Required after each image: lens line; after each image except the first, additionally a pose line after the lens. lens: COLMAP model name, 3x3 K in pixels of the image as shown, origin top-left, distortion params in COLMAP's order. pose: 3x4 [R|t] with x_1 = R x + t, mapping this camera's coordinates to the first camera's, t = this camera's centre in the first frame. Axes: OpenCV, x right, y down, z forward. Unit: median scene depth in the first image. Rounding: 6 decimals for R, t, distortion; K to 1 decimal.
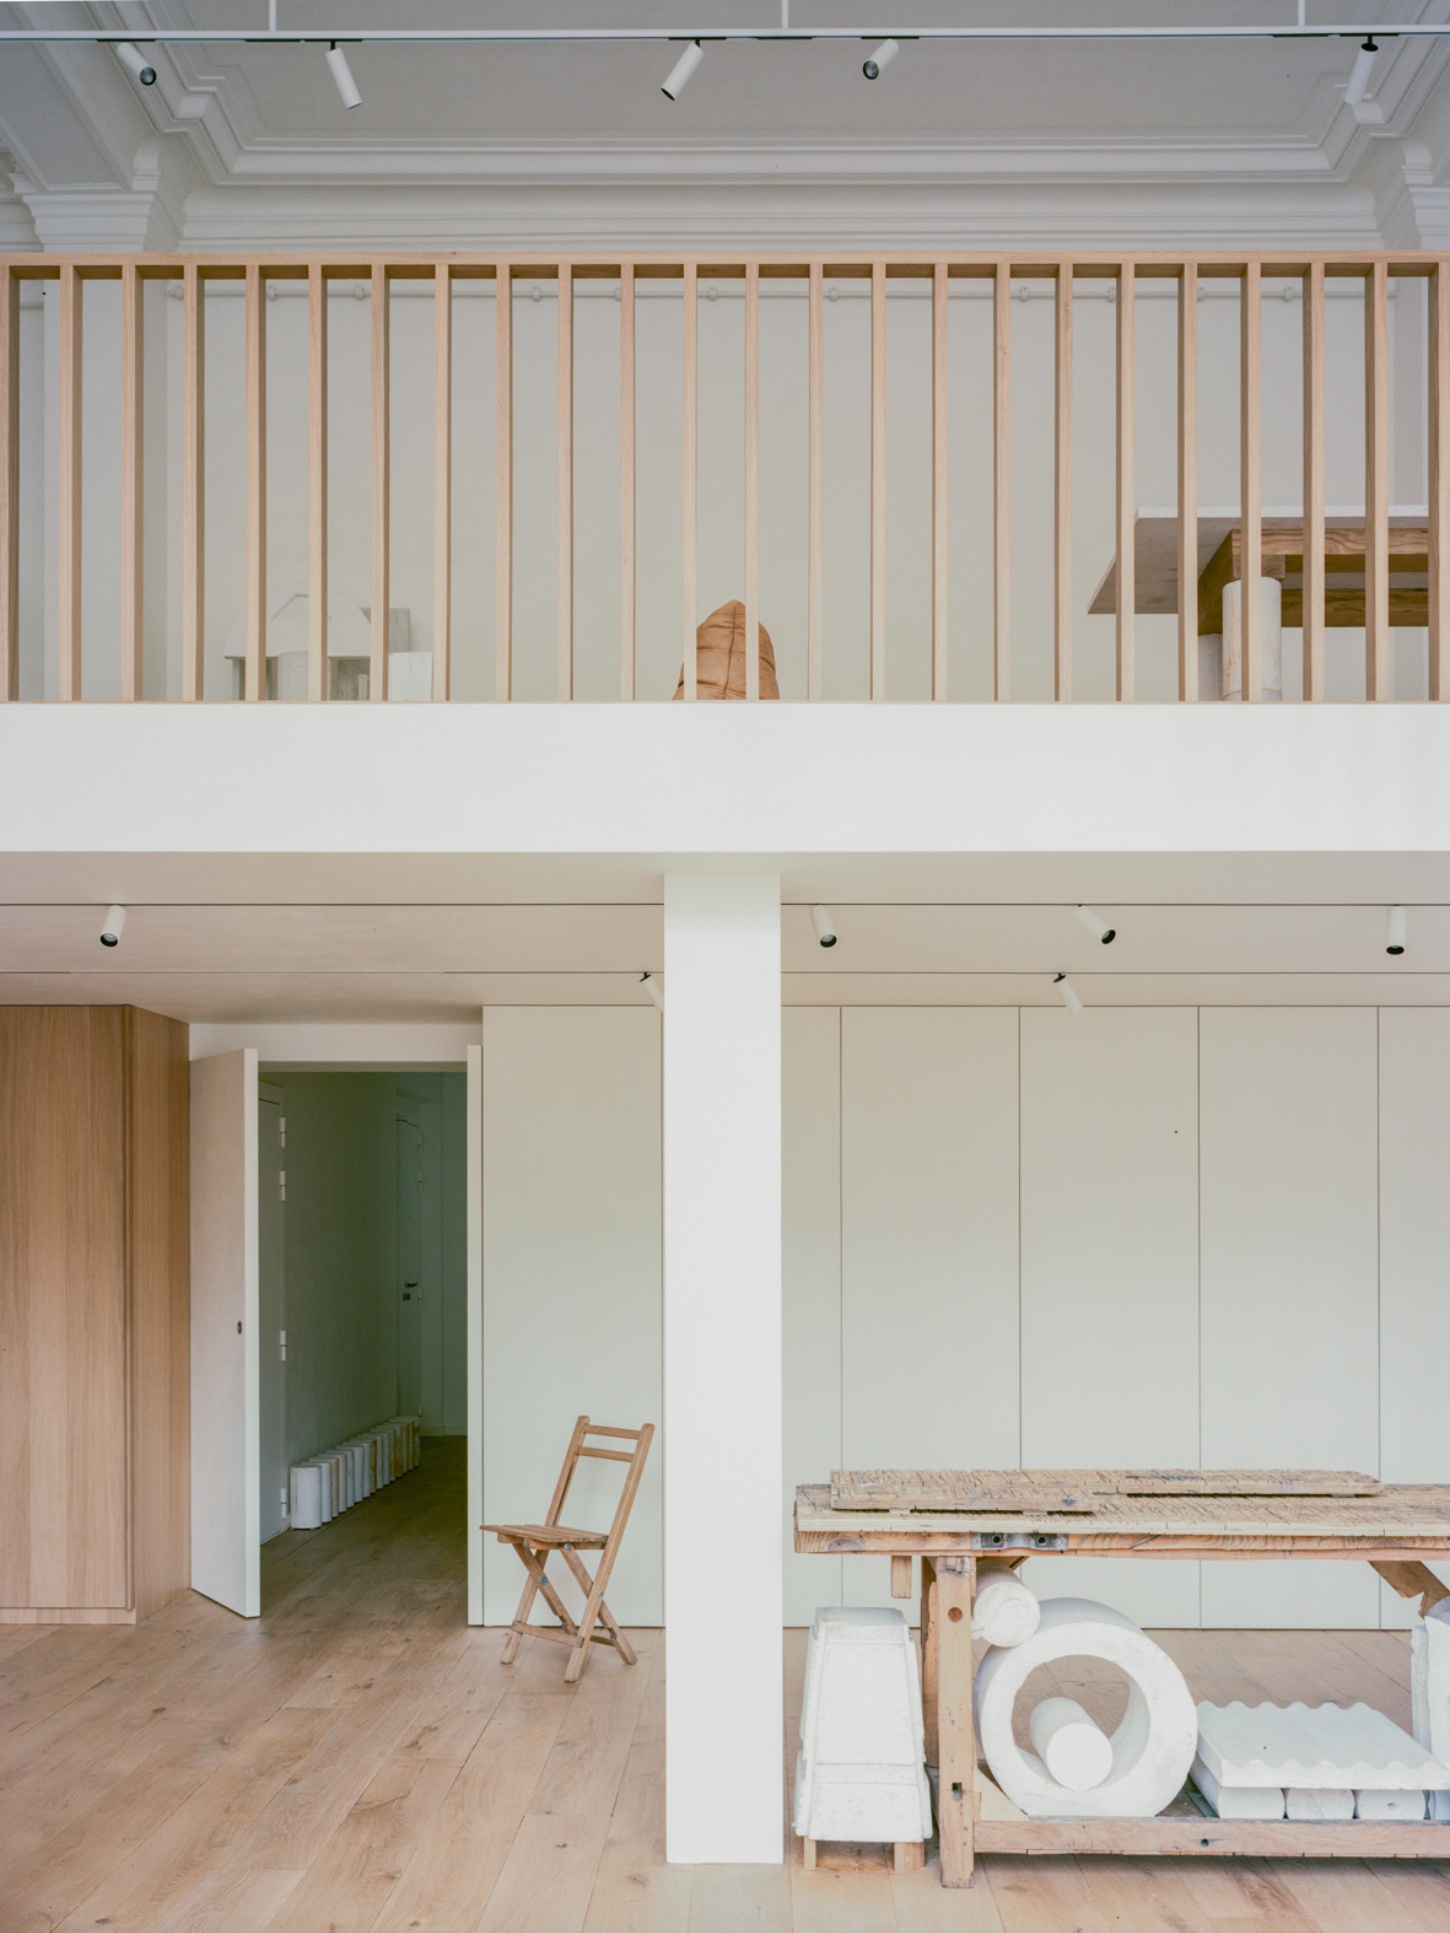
lens RADIAL K [[1760.7, 0, 722.6], [0, 1760.7, 998.7], [0, 0, 1]] dist [-0.033403, 0.021696]
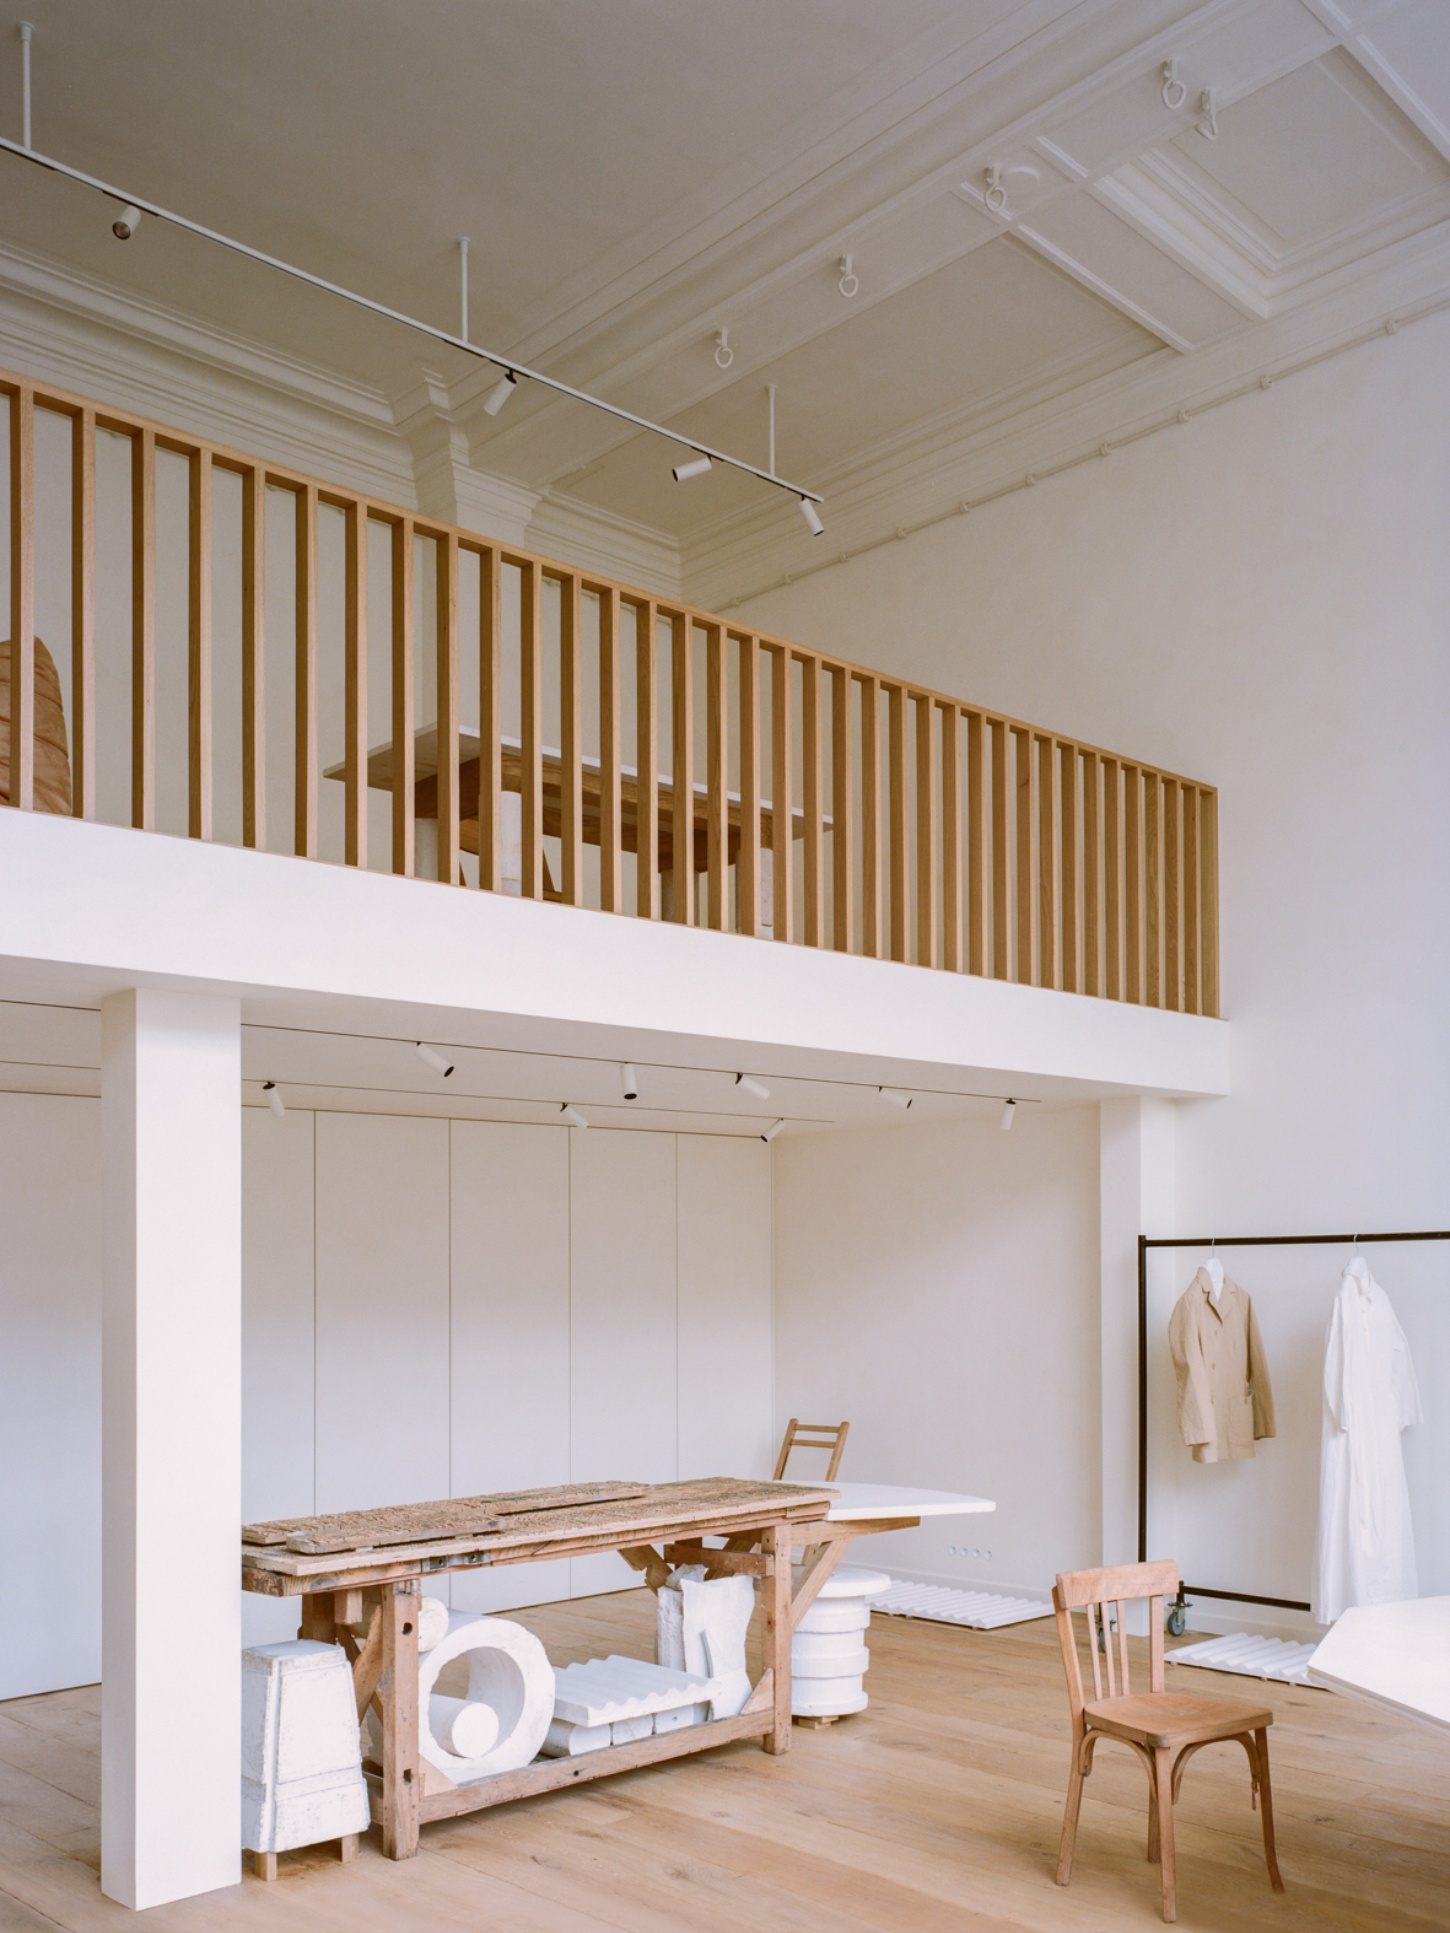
lens RADIAL K [[1760.7, 0, 722.6], [0, 1760.7, 998.7], [0, 0, 1]] dist [-0.033403, 0.021696]
pose [[0.700423, 0.097853, 0.706988, -0.613279], [-0.059468, 0.995114, -0.078816, 0.000410], [-0.711246, 0.013162, 0.702820, -0.011274]]
